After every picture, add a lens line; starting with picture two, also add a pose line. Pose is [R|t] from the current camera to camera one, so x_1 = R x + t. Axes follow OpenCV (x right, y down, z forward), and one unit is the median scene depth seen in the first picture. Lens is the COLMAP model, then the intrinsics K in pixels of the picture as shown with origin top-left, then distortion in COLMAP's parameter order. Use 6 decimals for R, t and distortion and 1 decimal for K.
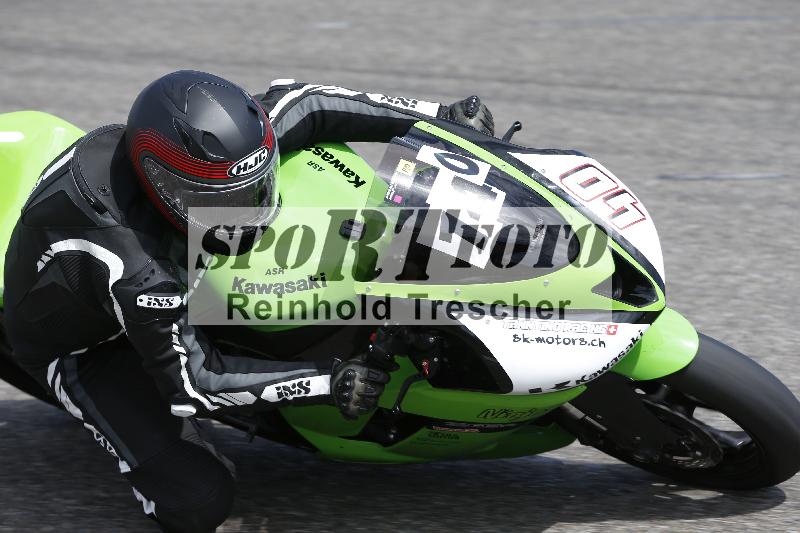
lens RADIAL K [[4579.2, 0, 400.2], [0, 4579.2, 347.8], [0, 0, 1]] dist [1.218177, 10.344470]
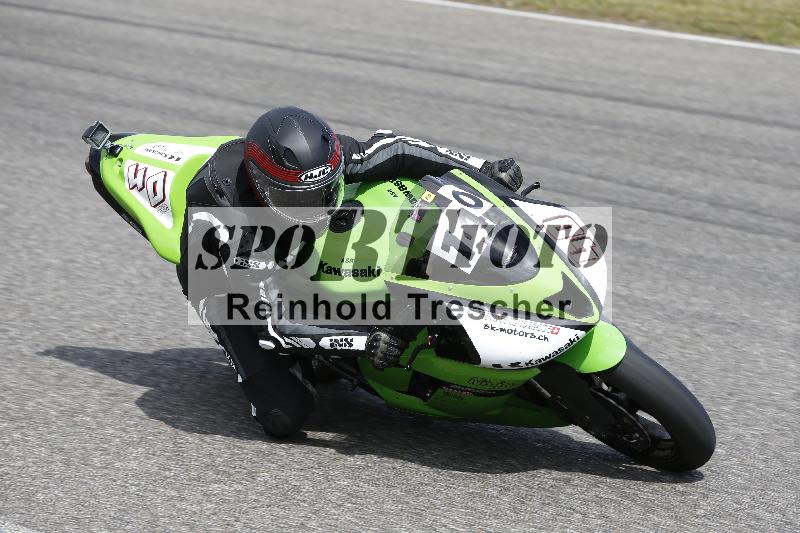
lens RADIAL K [[4579.2, 0, 400.2], [0, 4579.2, 347.8], [0, 0, 1]] dist [1.218177, 10.344470]
pose [[0.961723, 0.151468, -0.228356, 0.318876], [-0.162560, 0.986228, -0.030462, 0.051229], [0.220597, 0.066418, 0.973101, -0.376783]]
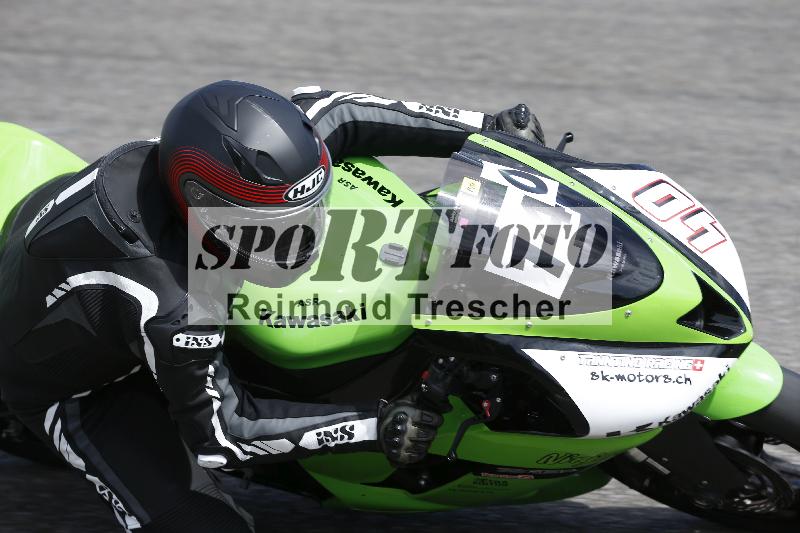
lens RADIAL K [[4579.2, 0, 400.2], [0, 4579.2, 347.8], [0, 0, 1]] dist [1.218177, 10.344470]
pose [[0.993133, -0.013795, 0.116178, -0.114637], [0.012471, 0.999849, 0.012114, -0.018662], [-0.116327, -0.010582, 0.993155, 0.112253]]
